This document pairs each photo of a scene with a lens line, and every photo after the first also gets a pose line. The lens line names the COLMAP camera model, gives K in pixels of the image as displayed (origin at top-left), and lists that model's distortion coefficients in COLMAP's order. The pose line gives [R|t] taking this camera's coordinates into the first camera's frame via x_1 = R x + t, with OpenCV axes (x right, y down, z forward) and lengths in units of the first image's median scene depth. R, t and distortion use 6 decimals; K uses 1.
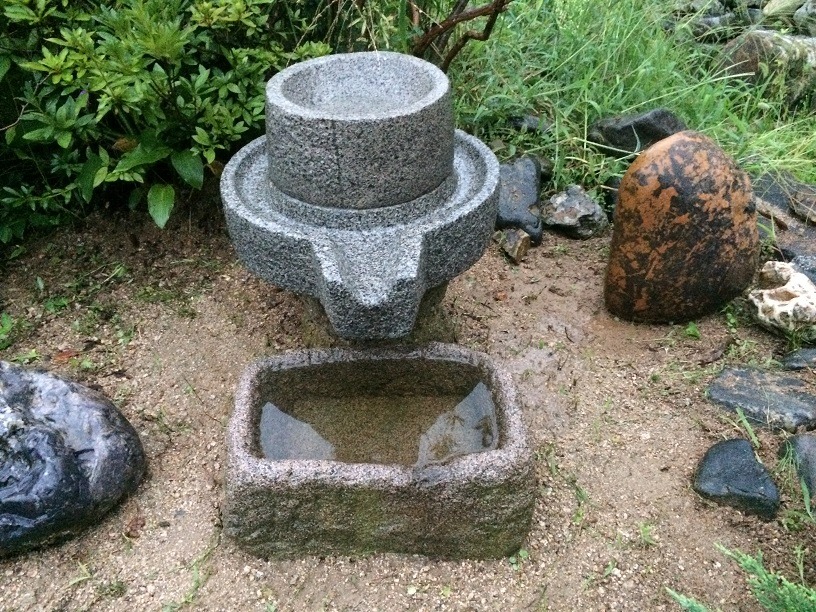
lens RADIAL K [[699.0, 0, 405.0], [0, 699.0, 304.7], [0, 0, 1]] dist [0.058986, -0.043103]
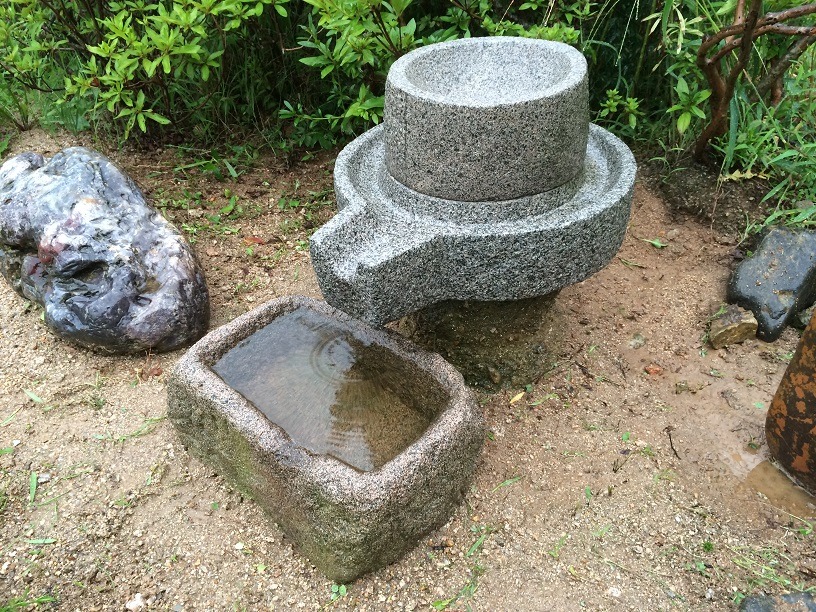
lens RADIAL K [[699.0, 0, 408.1], [0, 699.0, 305.0], [0, 0, 1]] dist [0.058986, -0.043103]
pose [[0.721881, 0.400590, -0.564283, 0.519375], [-0.388845, 0.909323, 0.148093, -0.130602], [0.572440, 0.112513, 0.812191, 0.228992]]
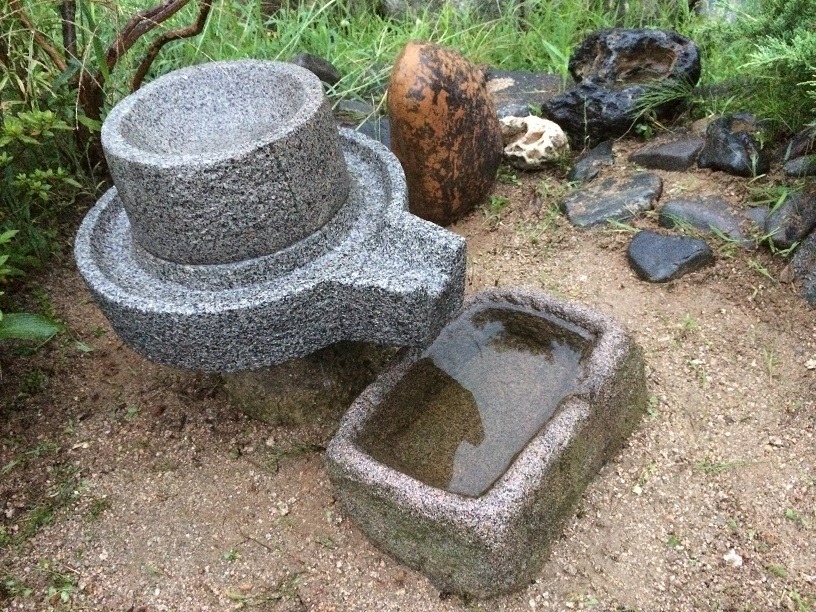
lens RADIAL K [[699.0, 0, 406.7], [0, 699.0, 306.2], [0, 0, 1]] dist [0.058986, -0.043103]
pose [[0.635750, -0.555991, 0.535439, -0.508696], [0.548089, 0.813597, 0.194056, -0.165495], [-0.543525, 0.170097, 0.821978, 0.243590]]
